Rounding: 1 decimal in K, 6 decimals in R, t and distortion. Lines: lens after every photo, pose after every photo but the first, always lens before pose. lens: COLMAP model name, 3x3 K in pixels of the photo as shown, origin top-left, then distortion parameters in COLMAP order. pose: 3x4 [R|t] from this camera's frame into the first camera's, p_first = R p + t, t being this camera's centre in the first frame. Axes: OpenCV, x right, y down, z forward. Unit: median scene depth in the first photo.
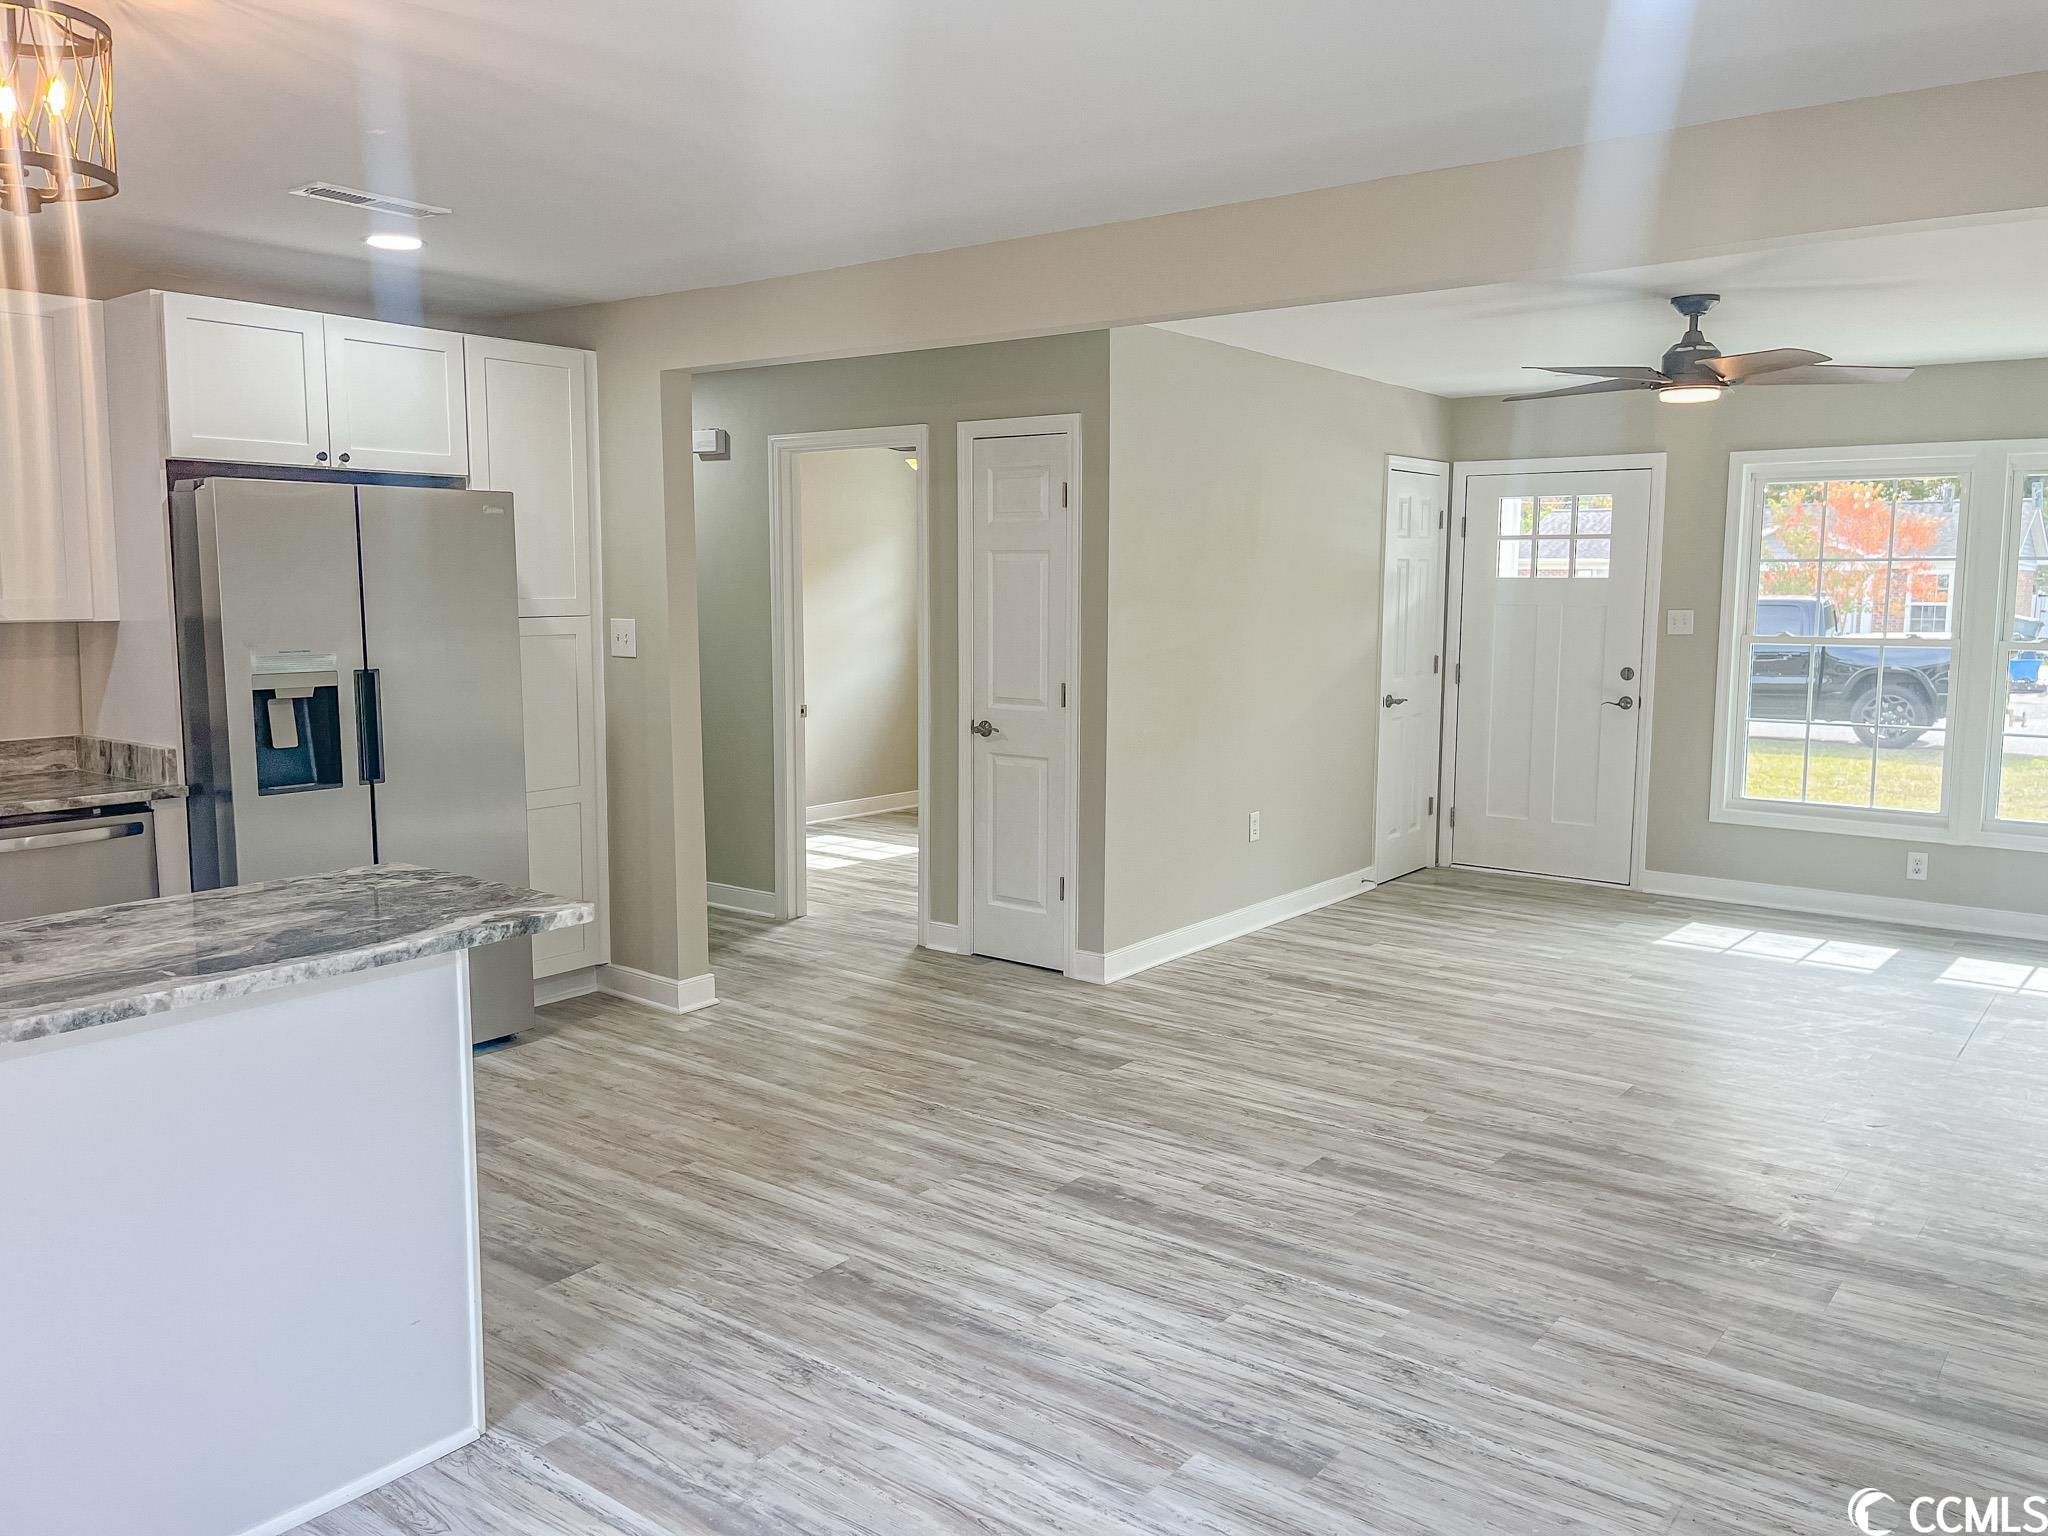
lens RADIAL K [[1548.6, 0, 1024.0], [0, 1548.6, 756.3], [0, 0, 1]] dist [0.073769, -0.089167]
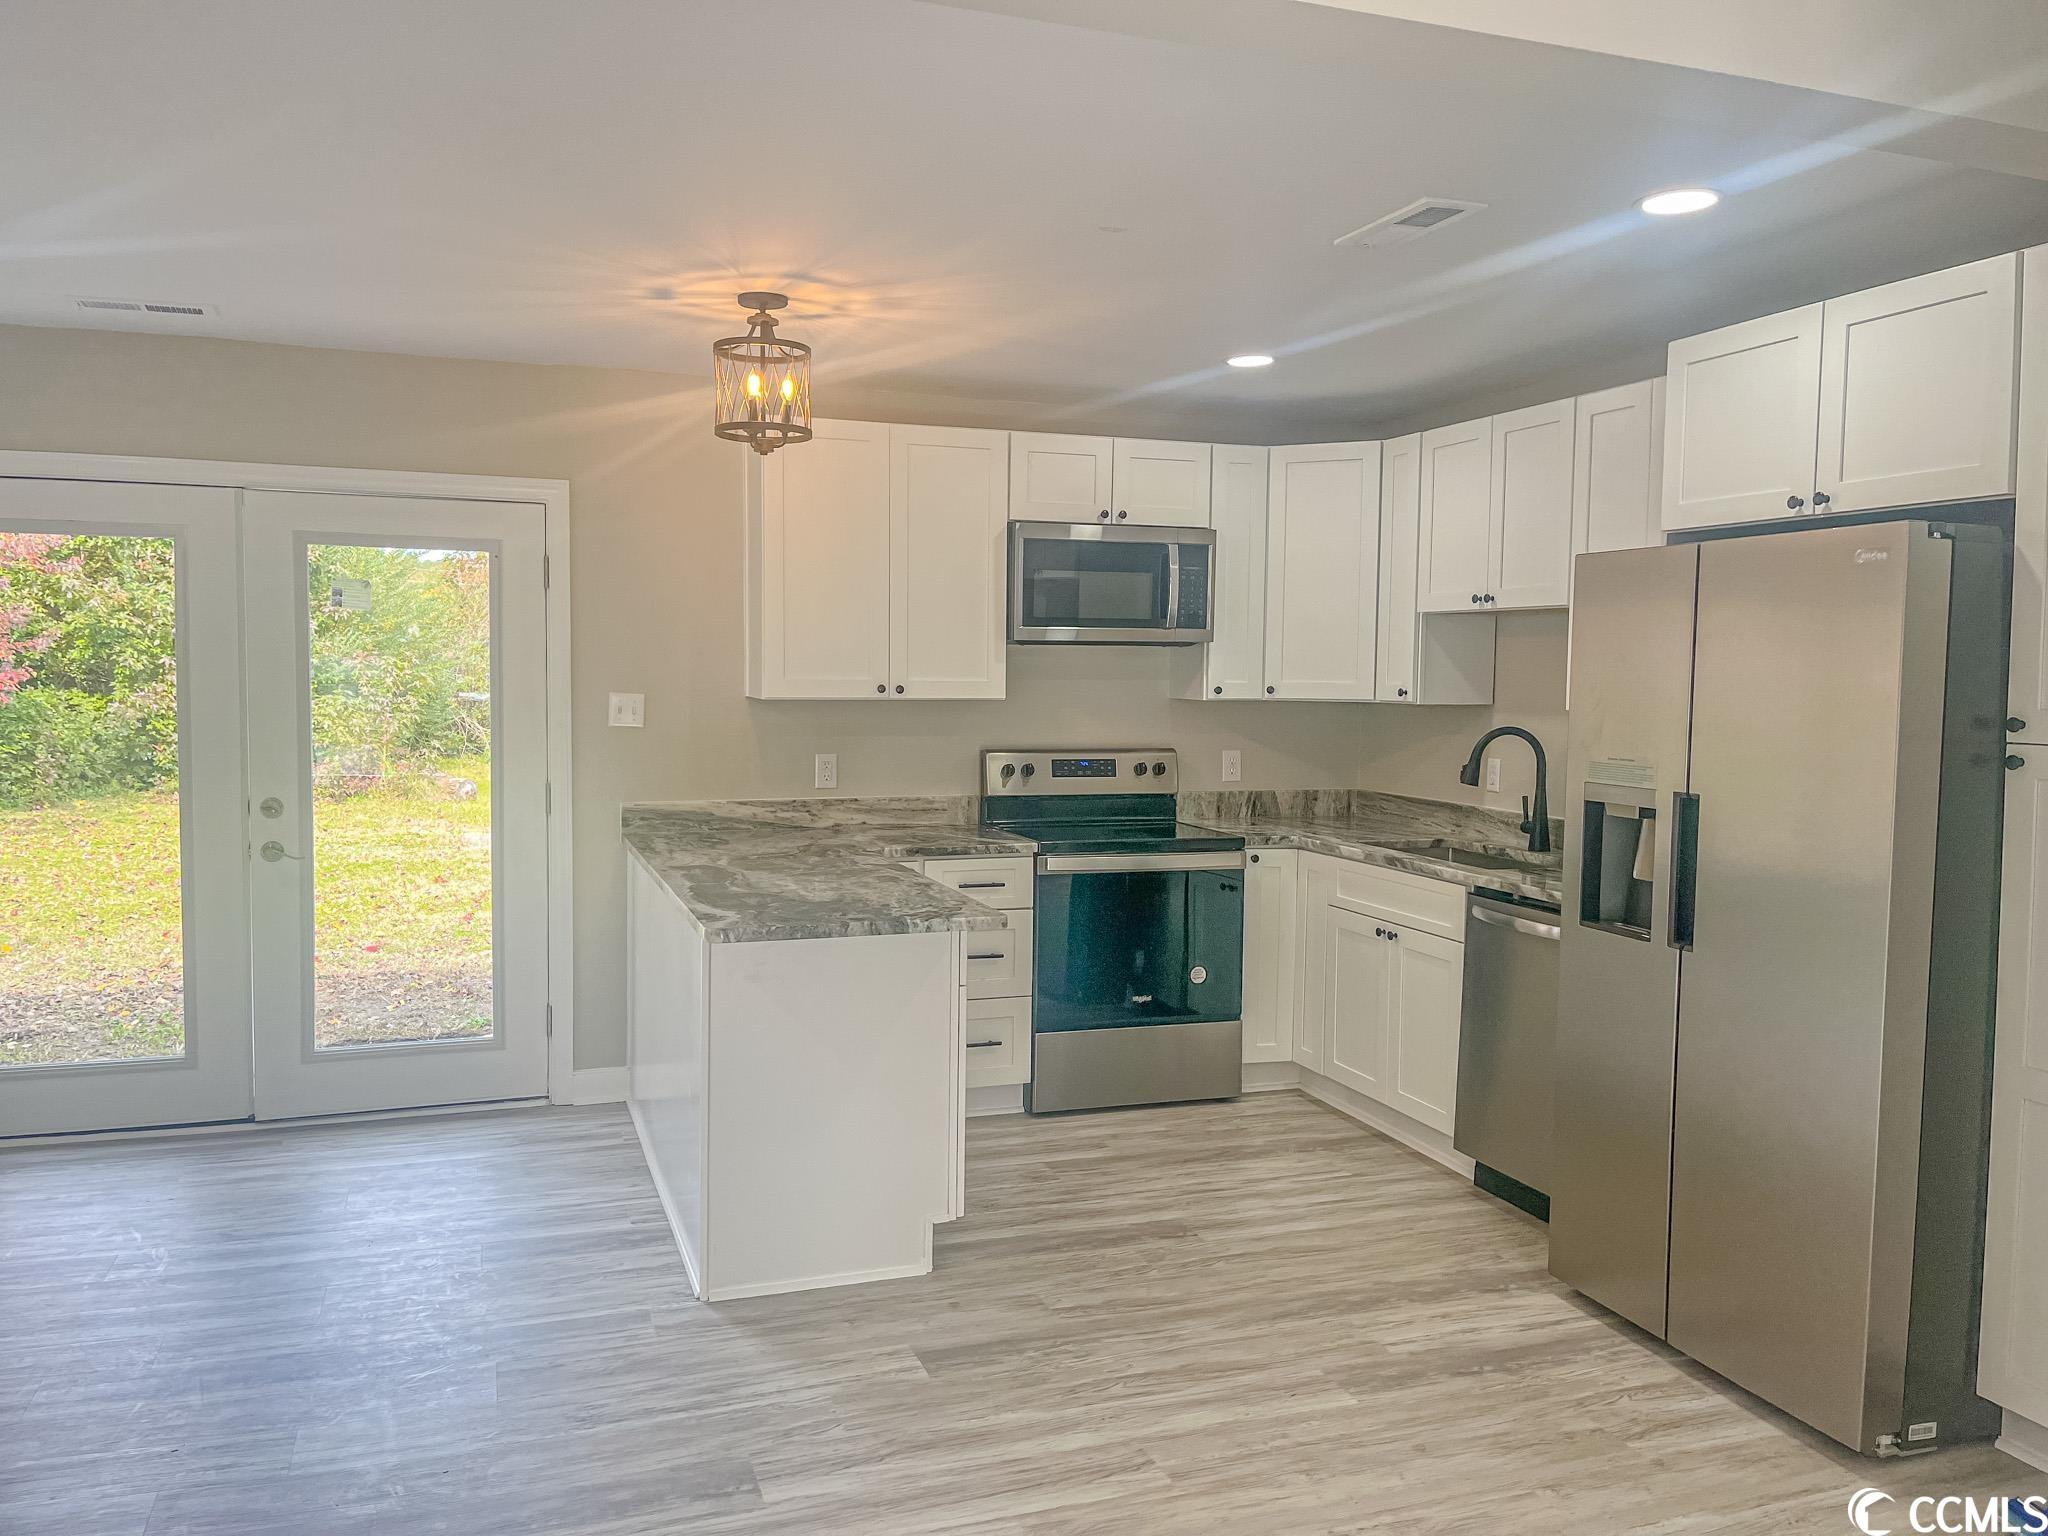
lens RADIAL K [[1550.6, 0, 1010.6], [0, 1550.6, 759.2], [0, 0, 1]] dist [0.074914, -0.107441]
pose [[-0.542044, 0.040677, -0.839365, 0.395638], [-0.110948, 0.986620, 0.119461, -0.133719], [0.832994, 0.157879, -0.530279, 1.219277]]
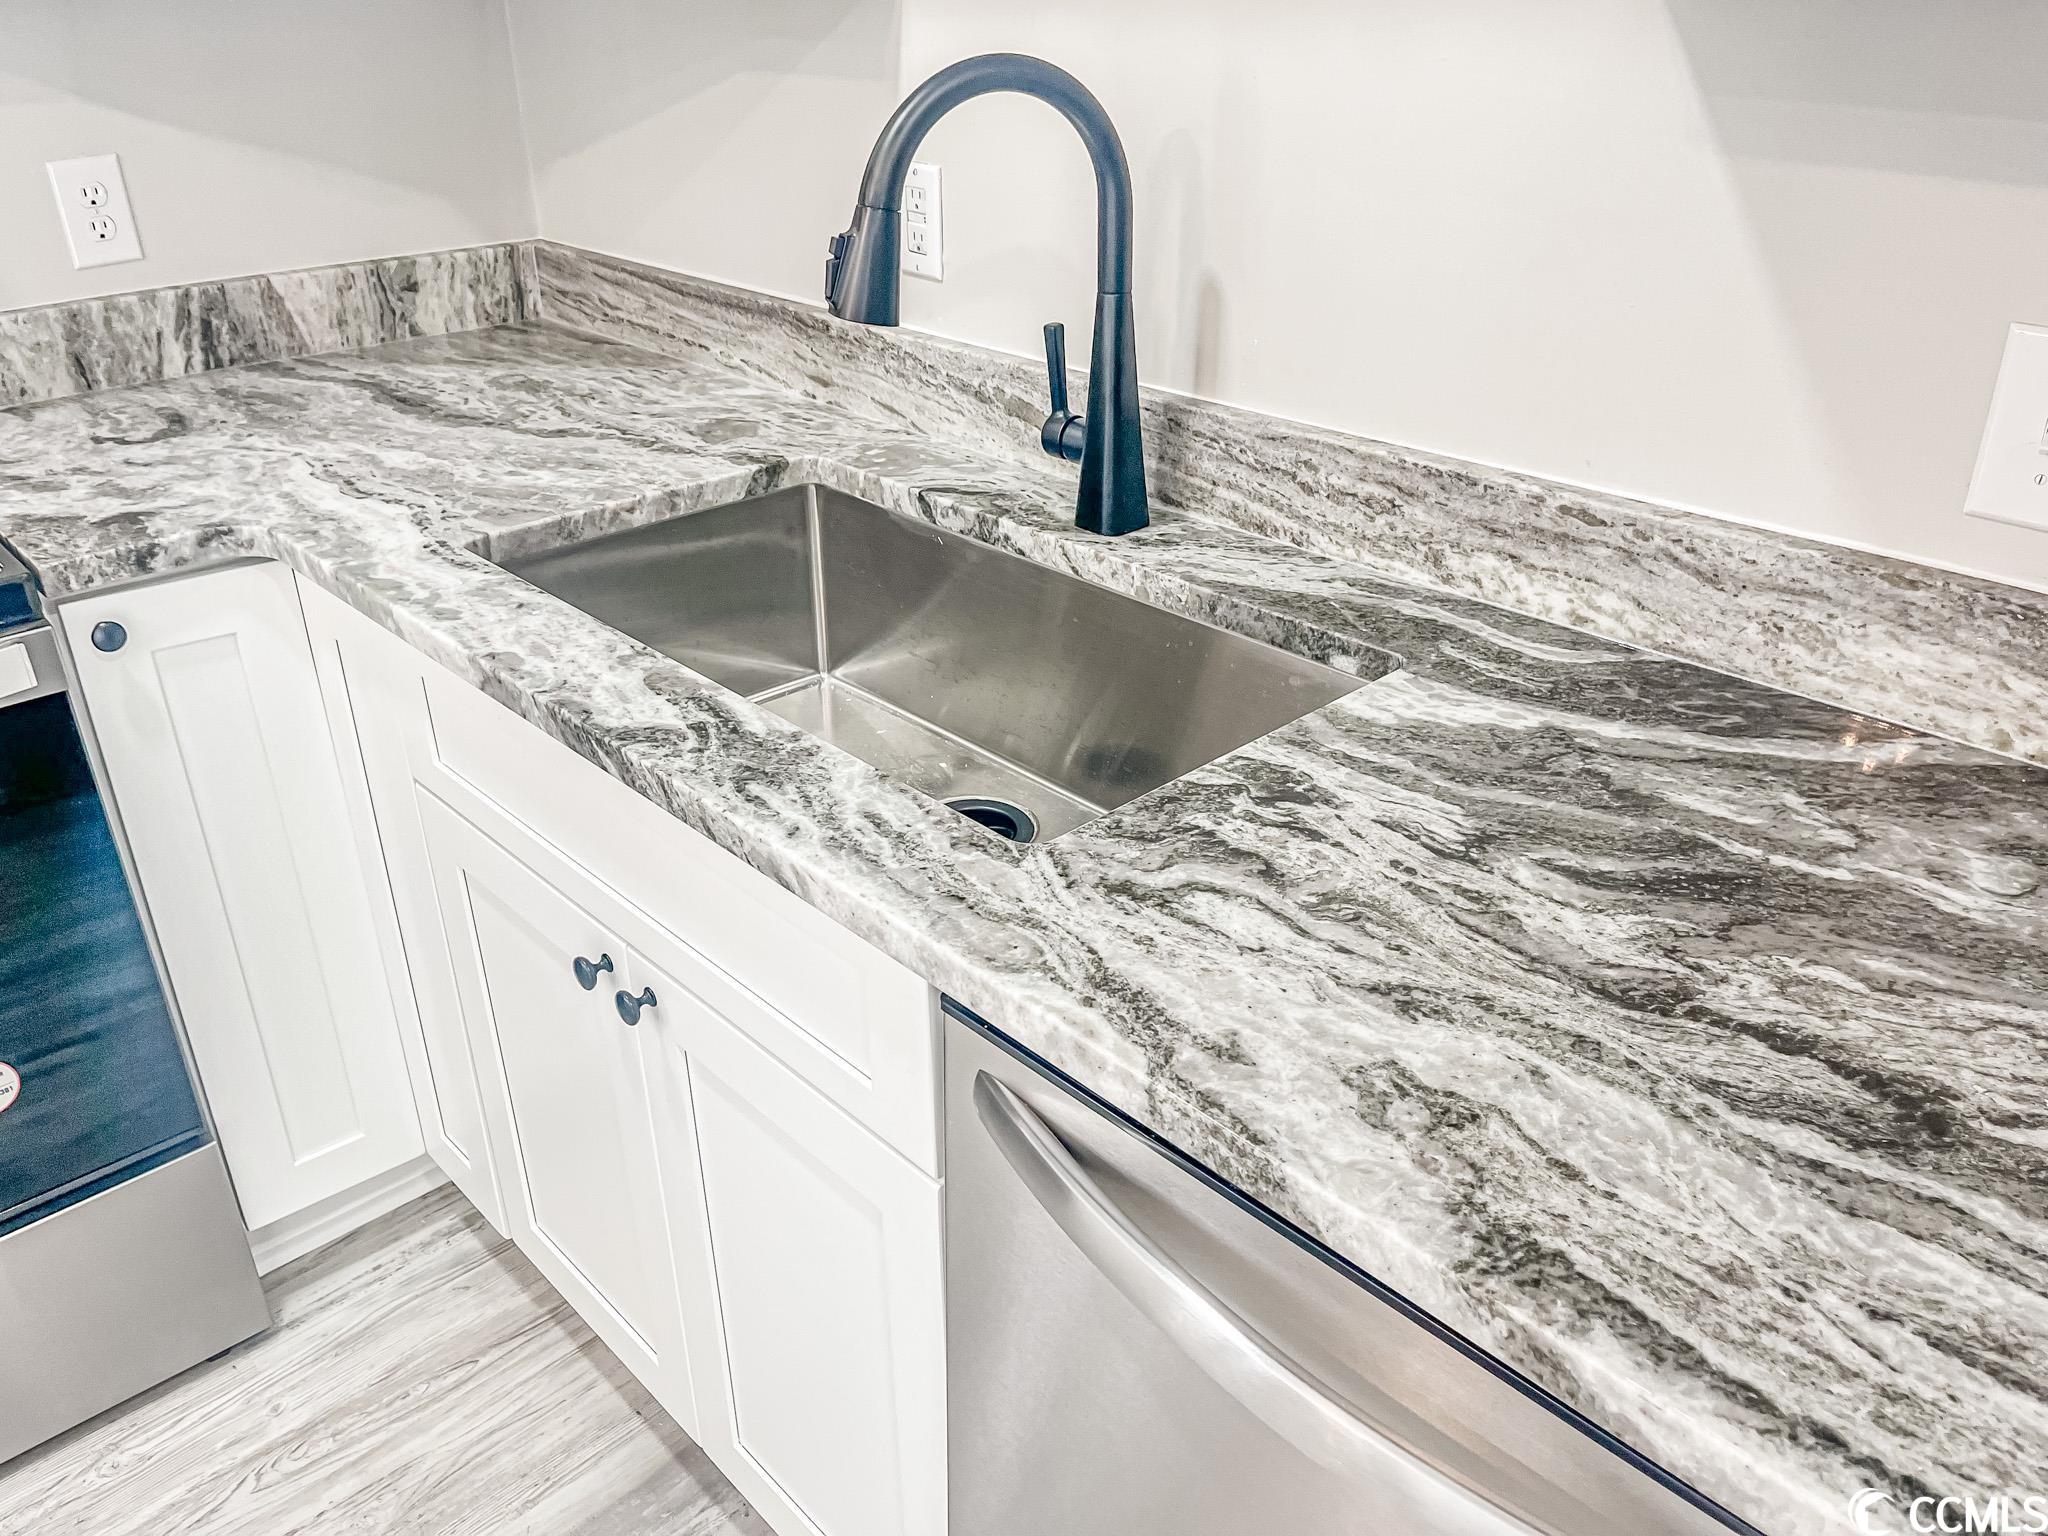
lens RADIAL K [[1548.6, 0, 1024.0], [0, 1548.6, 756.3], [0, 0, 1]] dist [0.073769, -0.089167]
pose [[-0.150022, 0.457070, -0.876687, -0.493686], [-0.104511, 0.874423, 0.473774, -0.082585], [0.983143, 0.162699, -0.083414, 0.952781]]
